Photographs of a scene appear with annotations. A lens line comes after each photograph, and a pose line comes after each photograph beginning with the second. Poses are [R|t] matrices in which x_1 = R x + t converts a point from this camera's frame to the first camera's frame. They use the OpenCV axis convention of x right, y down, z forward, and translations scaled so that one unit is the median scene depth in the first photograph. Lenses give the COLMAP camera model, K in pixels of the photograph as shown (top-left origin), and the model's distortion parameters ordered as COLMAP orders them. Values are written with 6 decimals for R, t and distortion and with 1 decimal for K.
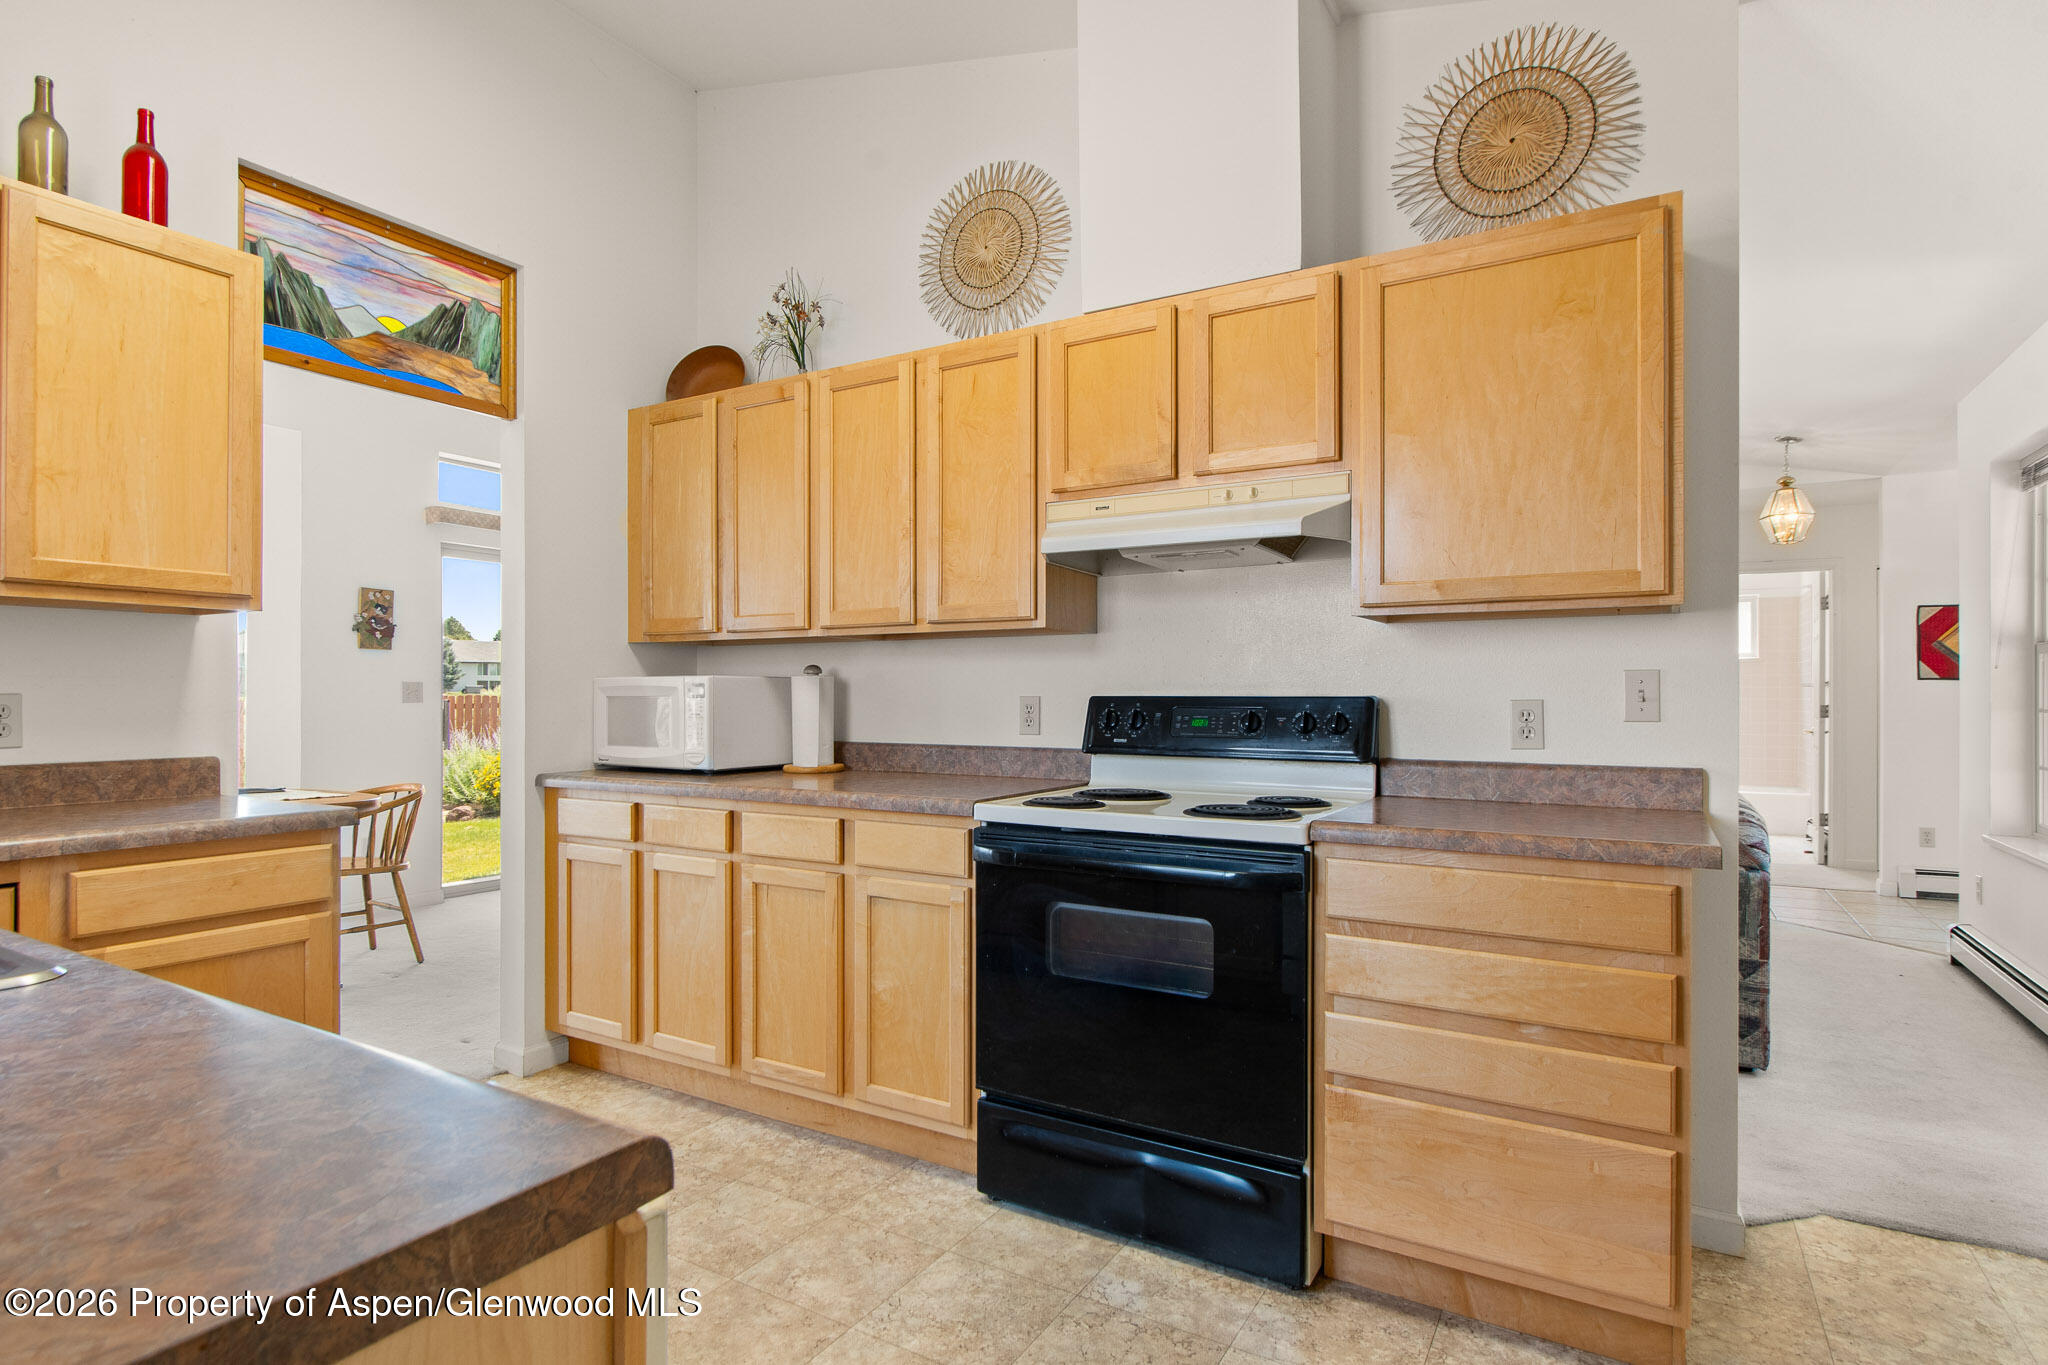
lens RADIAL K [[1035.5, 0, 1017.7], [0, 1035.5, 703.2], [0, 0, 1]] dist [-0.000755, 0.000385]
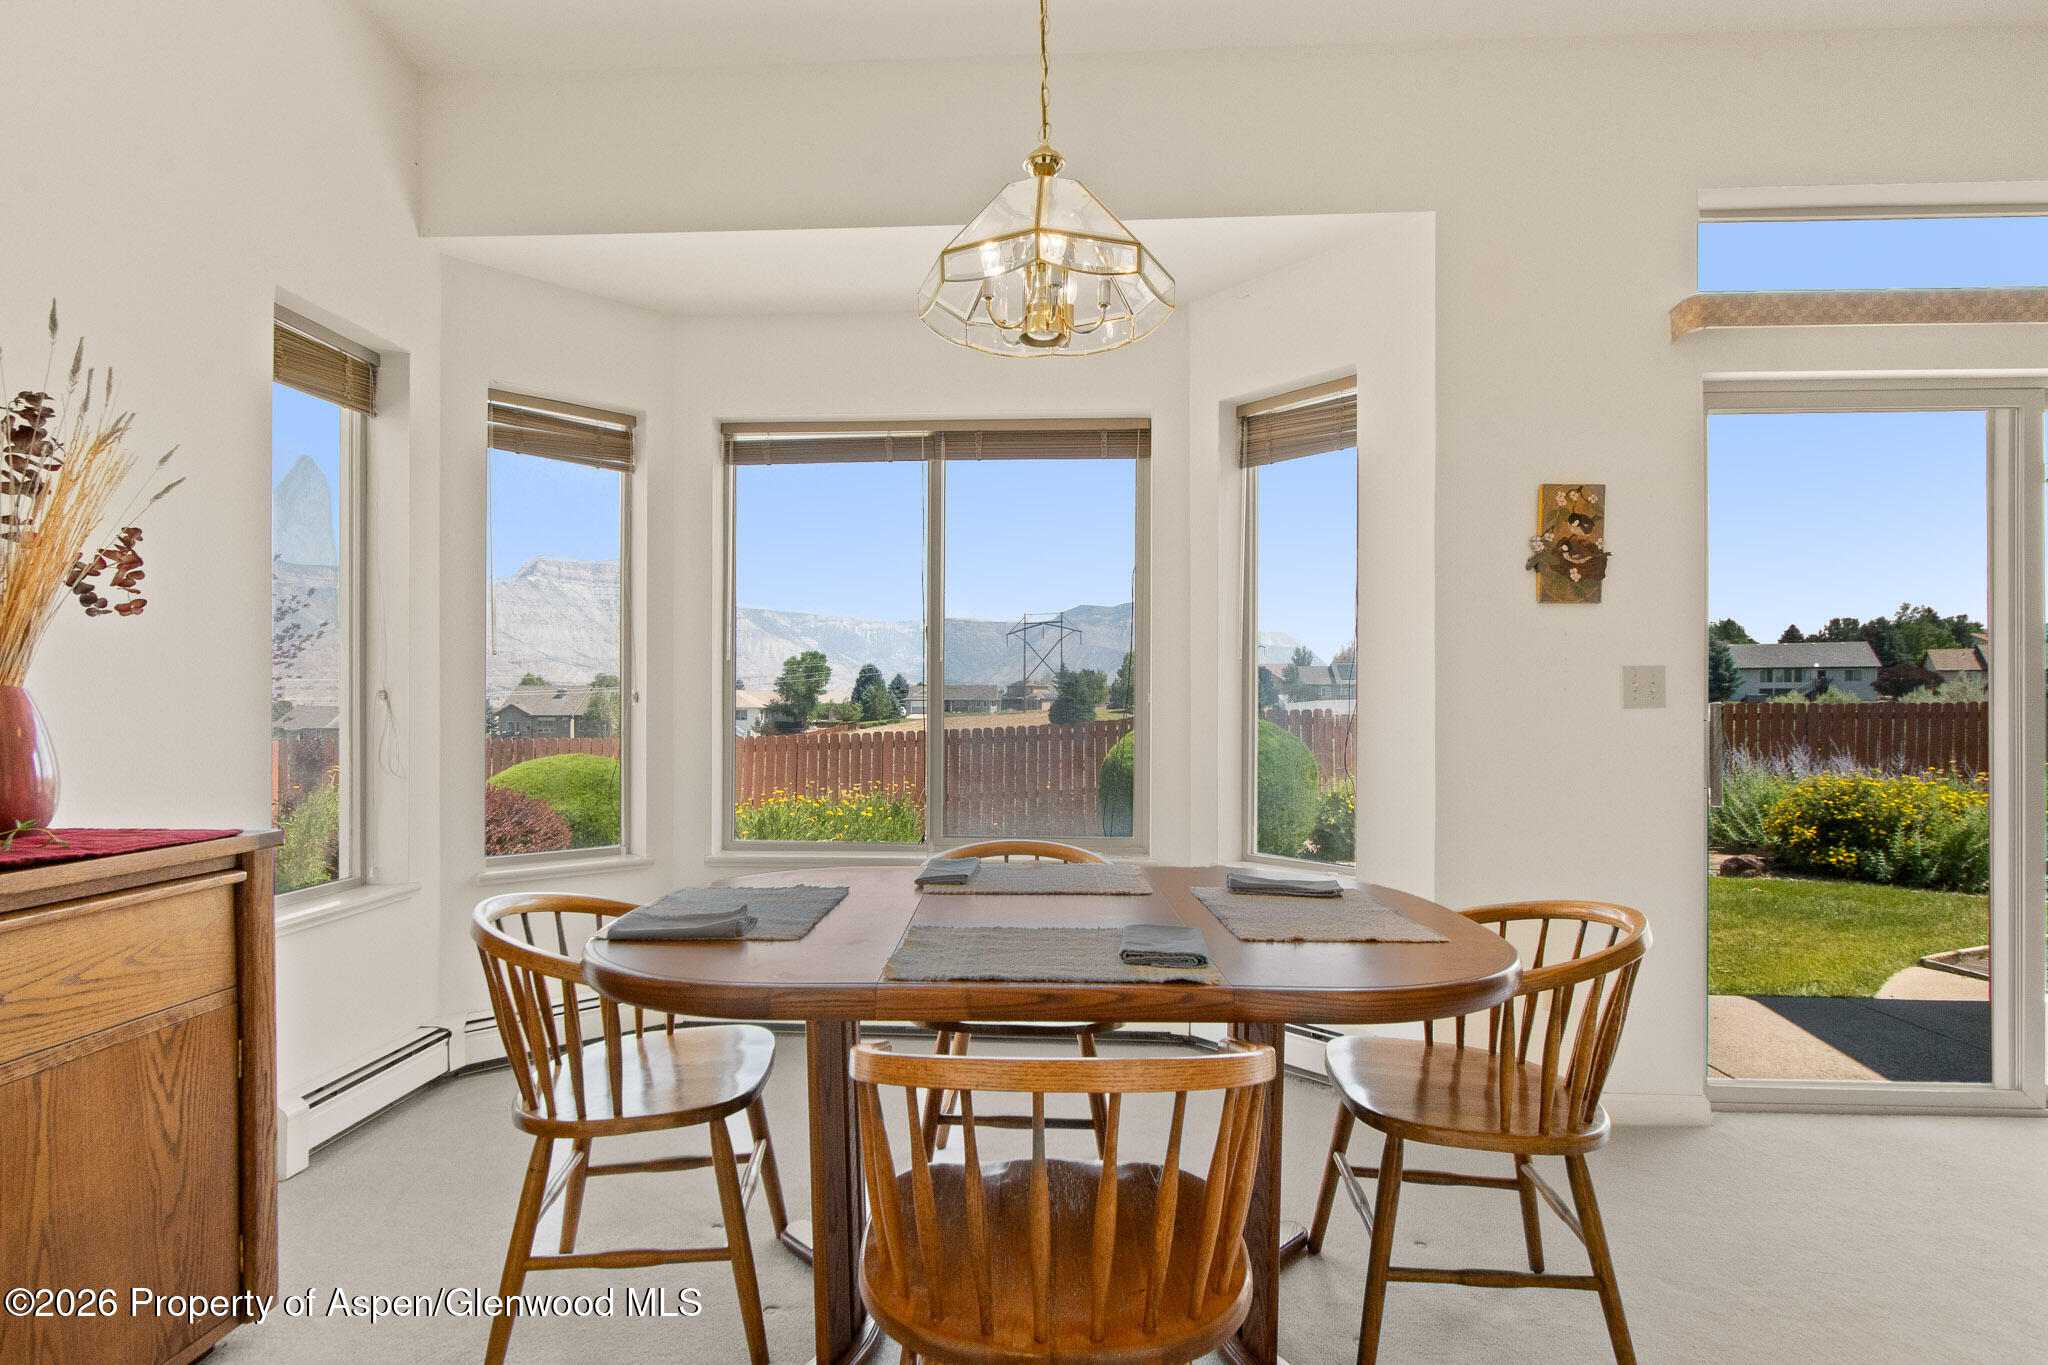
lens RADIAL K [[1057.0, 0, 1010.6], [0, 1057.0, 697.6], [0, 0, 1]] dist [0.000656, -0.000287]
pose [[0.456339, -0.007841, -0.889772, -0.489143], [-0.005876, 0.999913, -0.011826, 0.004198], [0.889787, 0.010625, 0.456253, 0.895656]]
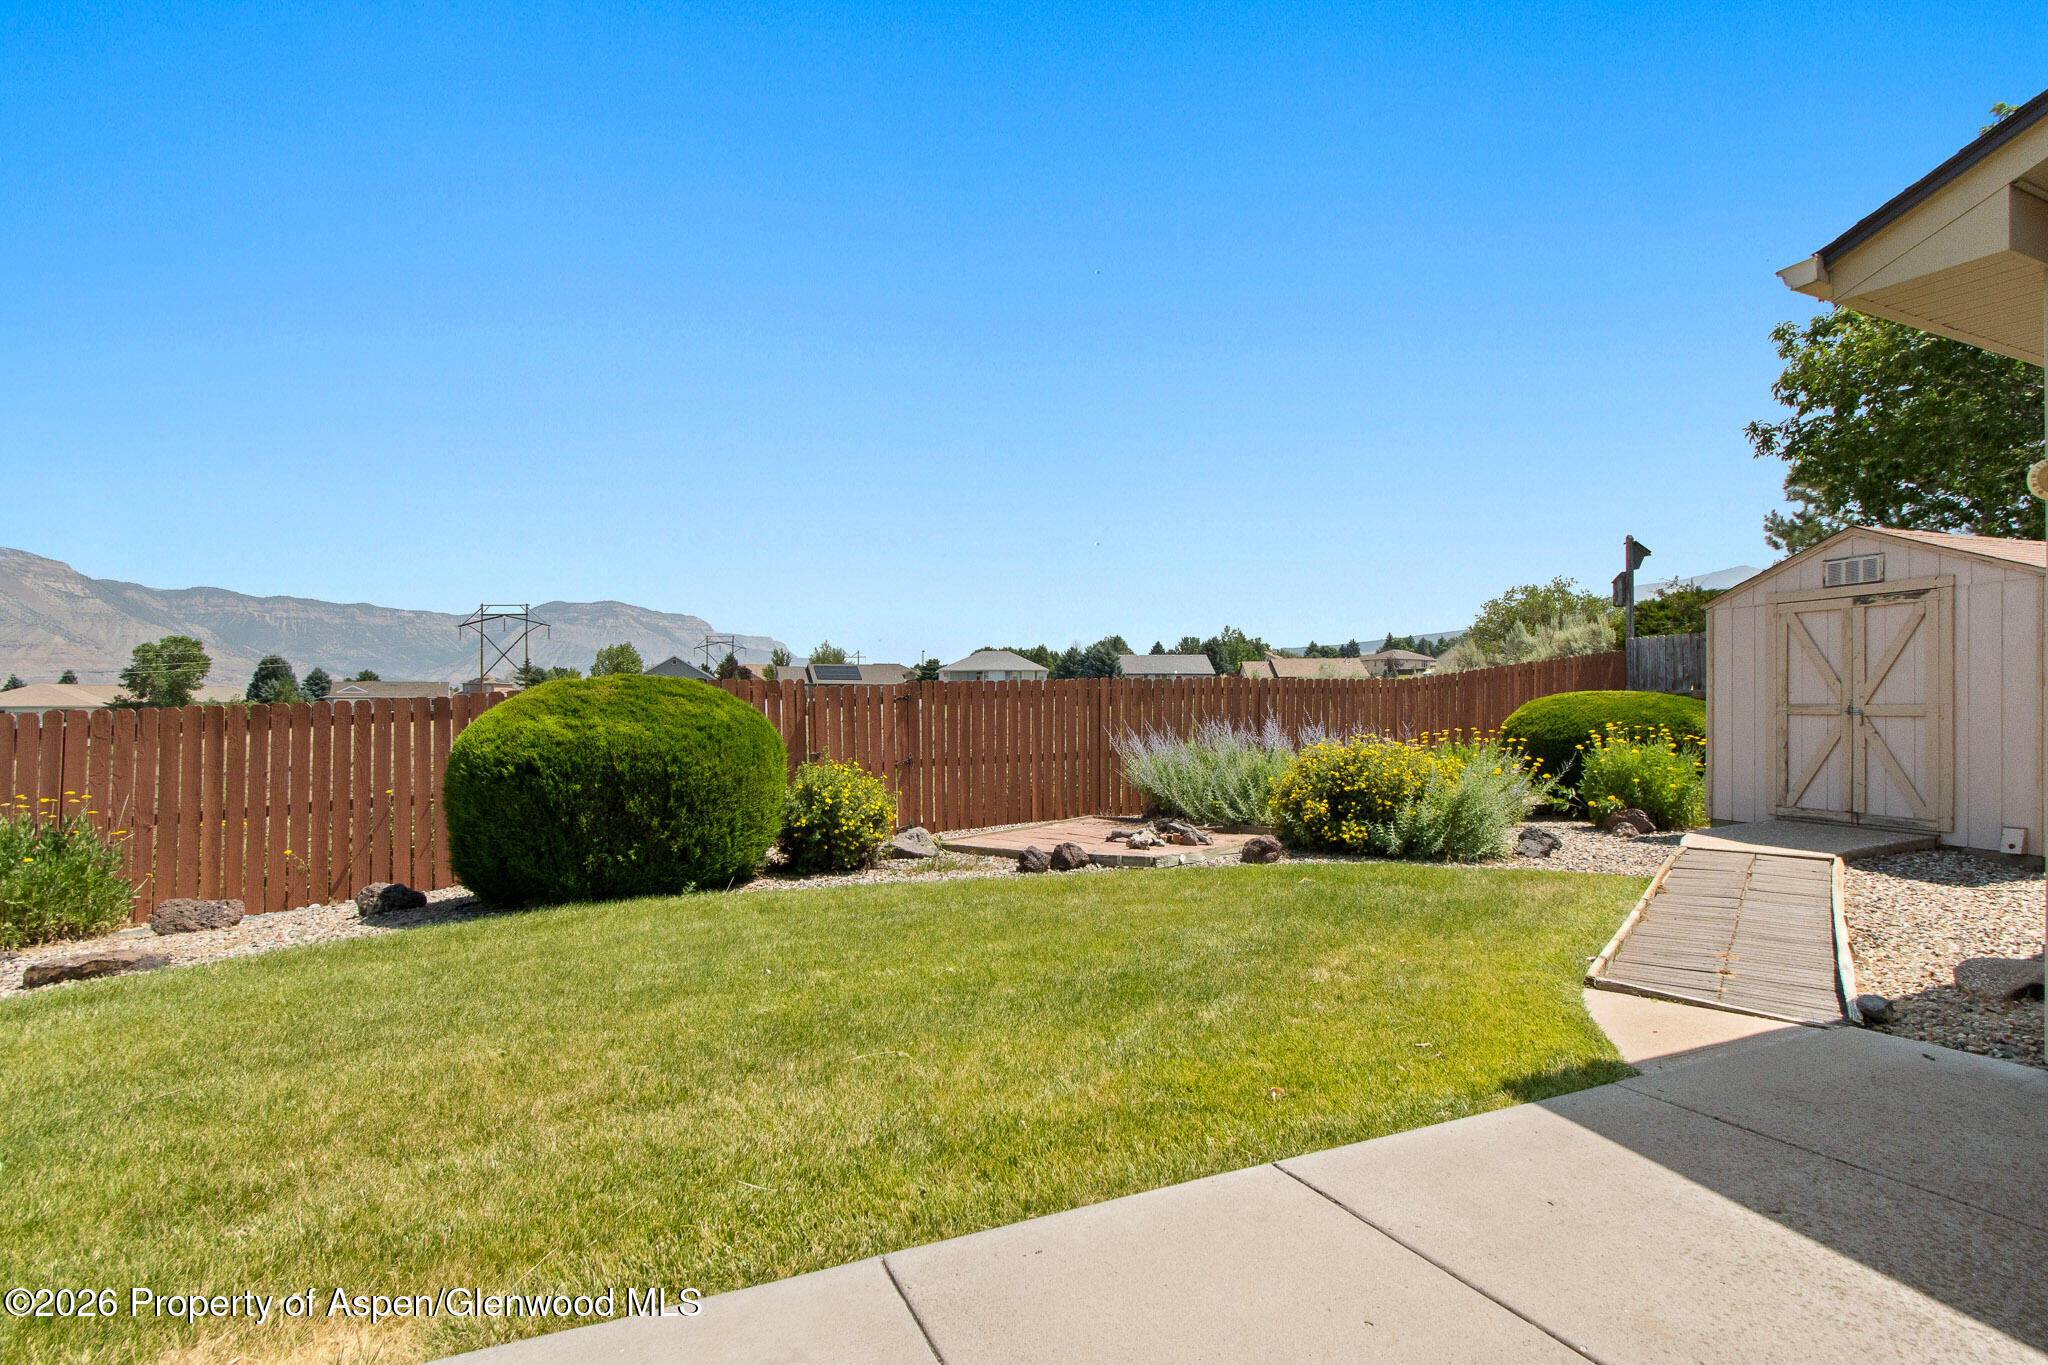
lens RADIAL K [[973.9, 0, 1032.6], [0, 973.9, 699.4], [0, 0, 1]] dist [-0.000469, 0.000065]
pose [[0.838366, -0.005275, -0.545083, -1.433152], [-0.002782, 0.999899, -0.013956, 0.104921], [0.545101, 0.013216, 0.838266, 1.831376]]
